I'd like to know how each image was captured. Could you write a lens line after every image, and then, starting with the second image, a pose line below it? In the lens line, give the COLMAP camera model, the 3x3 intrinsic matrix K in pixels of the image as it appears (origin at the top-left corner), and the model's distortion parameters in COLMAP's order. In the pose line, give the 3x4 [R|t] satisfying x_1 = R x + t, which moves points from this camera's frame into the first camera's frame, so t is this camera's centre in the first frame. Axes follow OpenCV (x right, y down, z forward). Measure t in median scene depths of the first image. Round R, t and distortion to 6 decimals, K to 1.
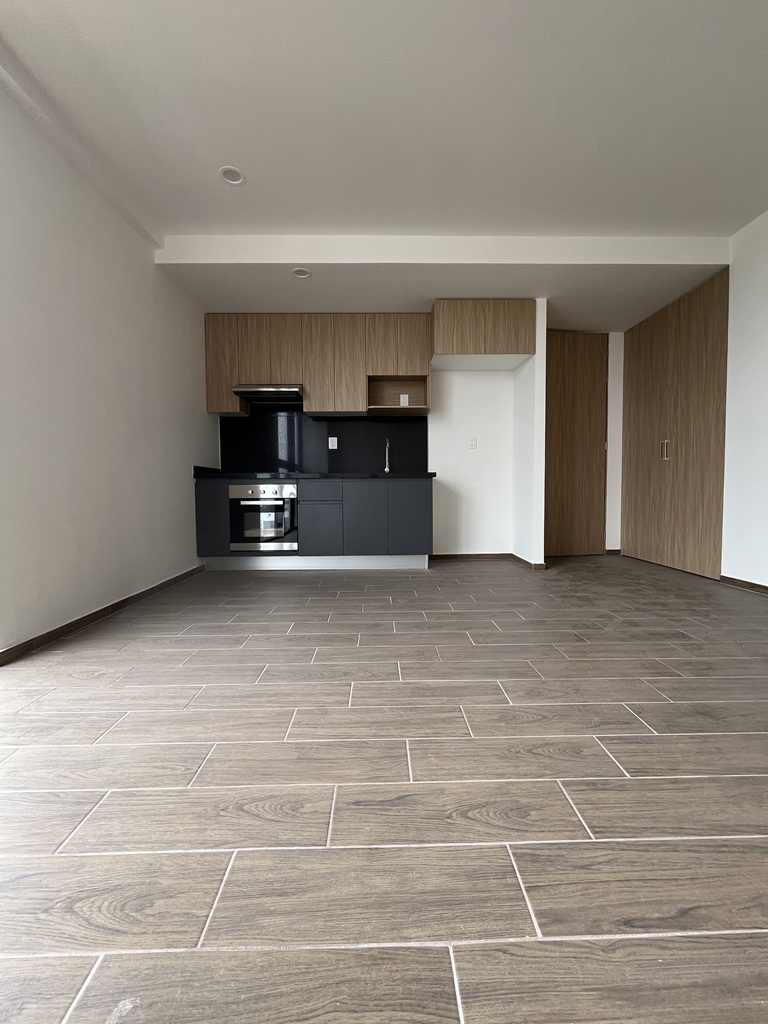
lens RADIAL K [[418.4, 0, 385.9], [0, 418.4, 507.5], [0, 0, 1]] dist [-0.001762, 0.000141]
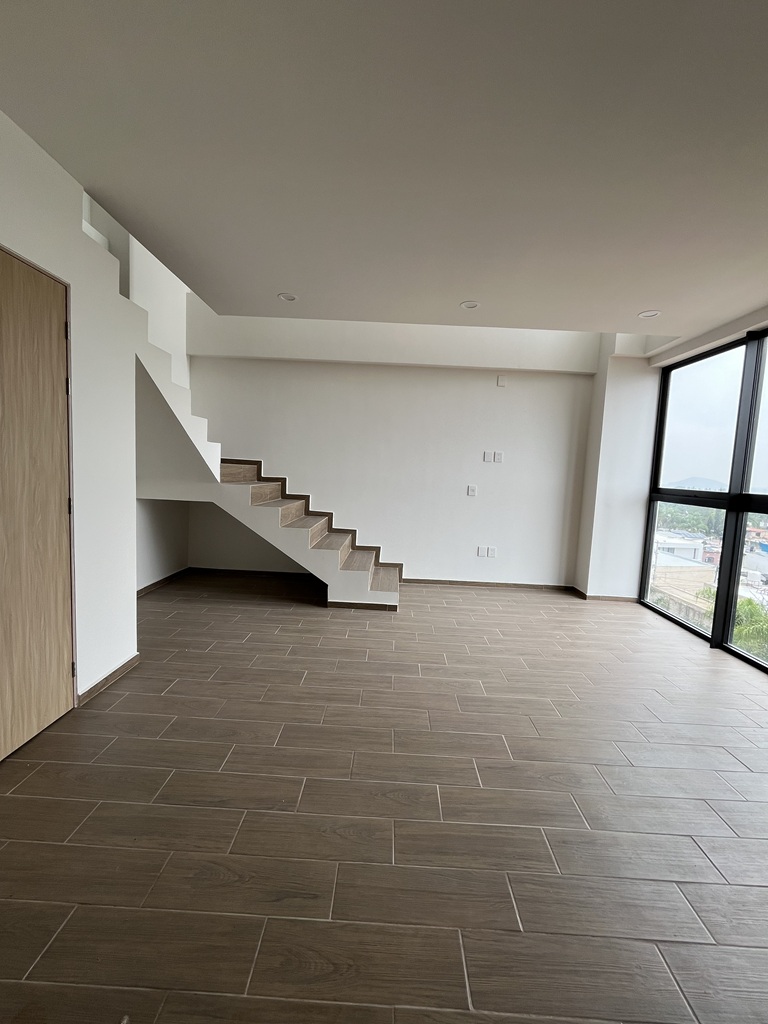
lens RADIAL K [[418.4, 0, 385.9], [0, 418.4, 507.5], [0, 0, 1]] dist [-0.001762, 0.000141]
pose [[-0.998654, -0.044441, 0.026728, 0.655274], [-0.040799, 0.991435, 0.124065, -0.473051], [-0.032012, 0.122807, -0.991914, 2.576166]]
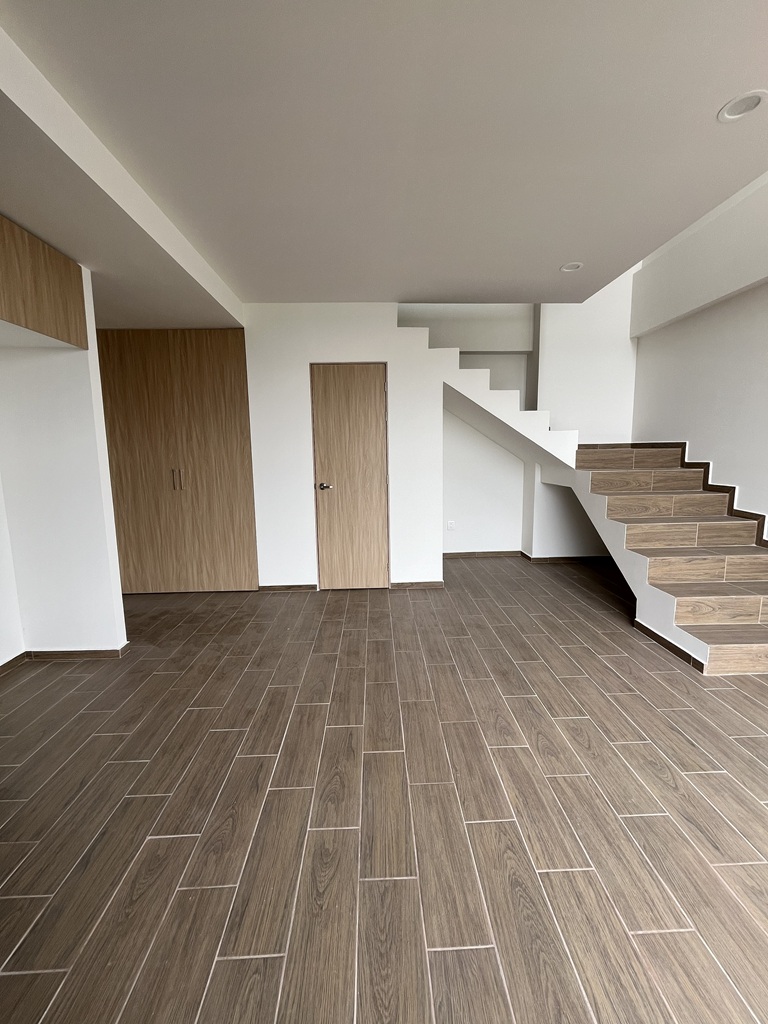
lens RADIAL K [[418.4, 0, 385.9], [0, 418.4, 507.5], [0, 0, 1]] dist [-0.001762, 0.000141]
pose [[-0.016794, -0.127046, 0.991755, -0.828196], [0.055691, 0.990236, 0.127794, -0.425457], [-0.998307, 0.057378, -0.009555, 1.314014]]
